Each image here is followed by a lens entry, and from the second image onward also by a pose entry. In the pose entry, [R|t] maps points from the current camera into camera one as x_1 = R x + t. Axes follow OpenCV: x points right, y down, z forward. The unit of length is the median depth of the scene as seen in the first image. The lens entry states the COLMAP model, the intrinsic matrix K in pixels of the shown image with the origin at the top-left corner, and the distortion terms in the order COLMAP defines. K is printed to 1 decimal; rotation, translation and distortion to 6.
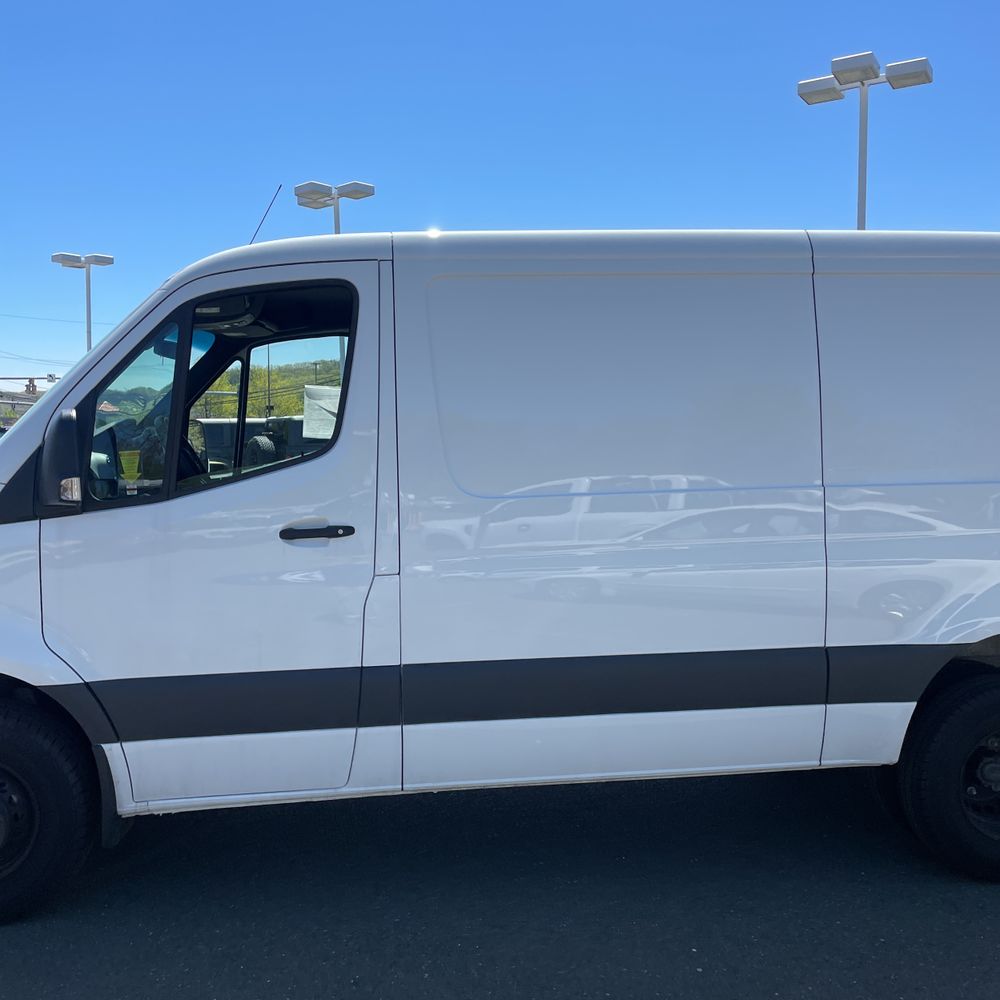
lens RADIAL K [[1014.3, 0, 496.9], [0, 1014.3, 499.8], [0, 0, 1]] dist [0.051307, 0.000000]
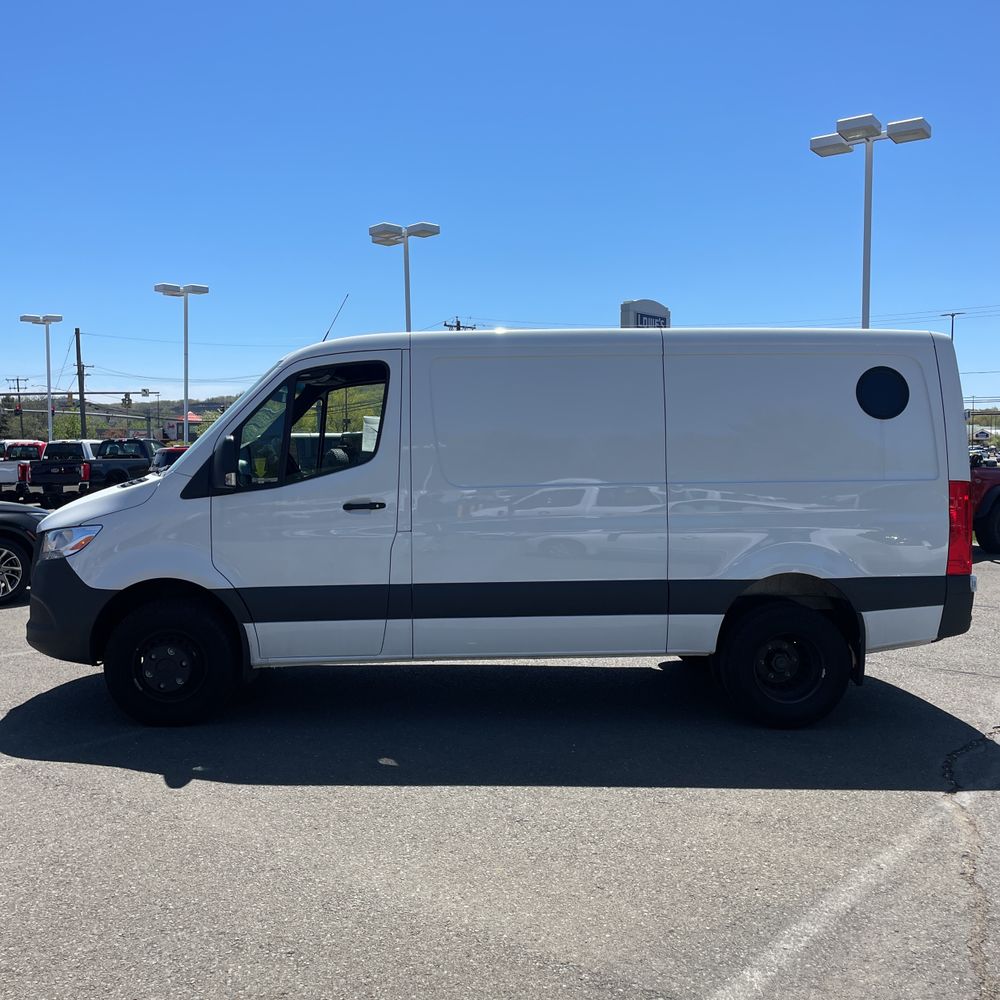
lens RADIAL K [[1014.3, 0, 500.8], [0, 1014.3, 509.5], [0, 0, 1]] dist [0.051307, 0.000000]
pose [[0.997599, 0.010626, -0.068429, 0.164509], [-0.010857, 0.999937, -0.003000, 0.037950], [0.068393, 0.003736, 0.997651, -0.673419]]
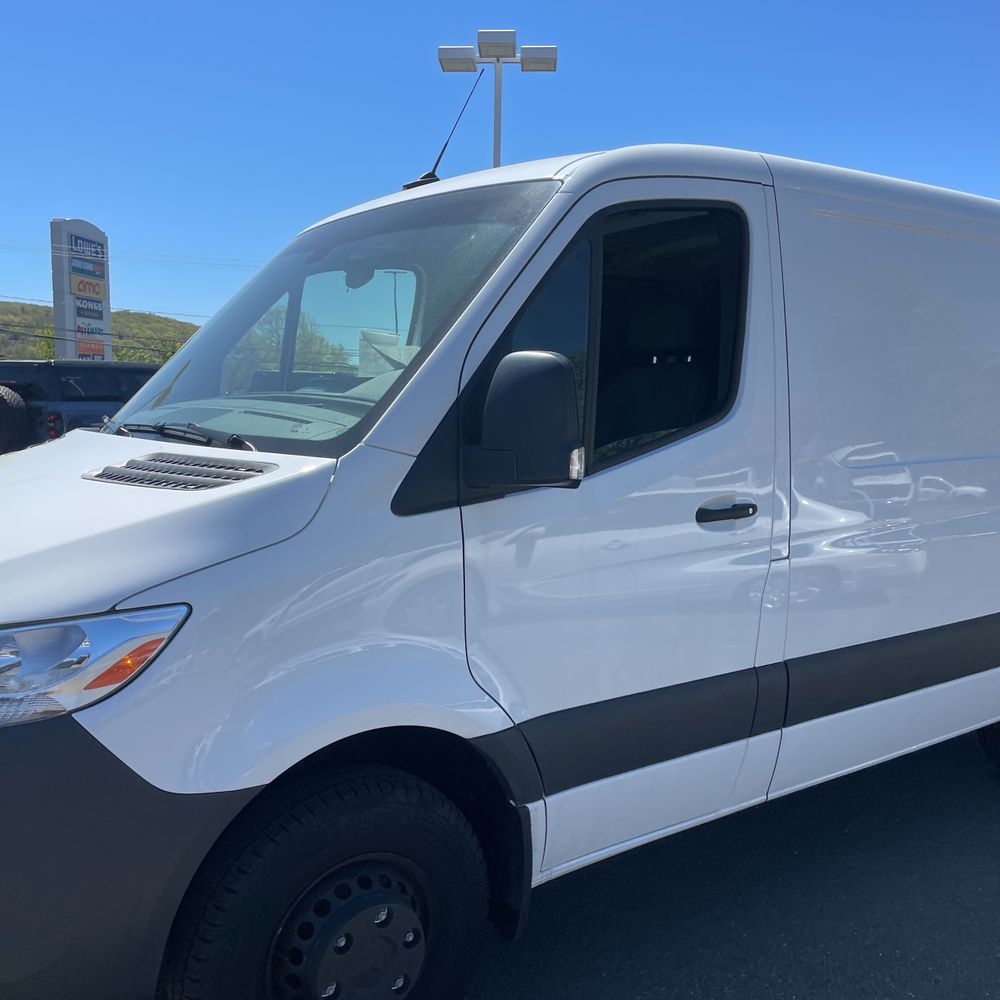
lens RADIAL K [[1014.3, 0, 506.5], [0, 1014.3, 520.0], [0, 0, 1]] dist [0.051307, 0.000000]
pose [[0.875239, -0.034760, 0.482441, -0.685941], [0.007837, 0.998303, 0.057711, -0.010167], [-0.483628, -0.046730, 0.874025, 0.338376]]
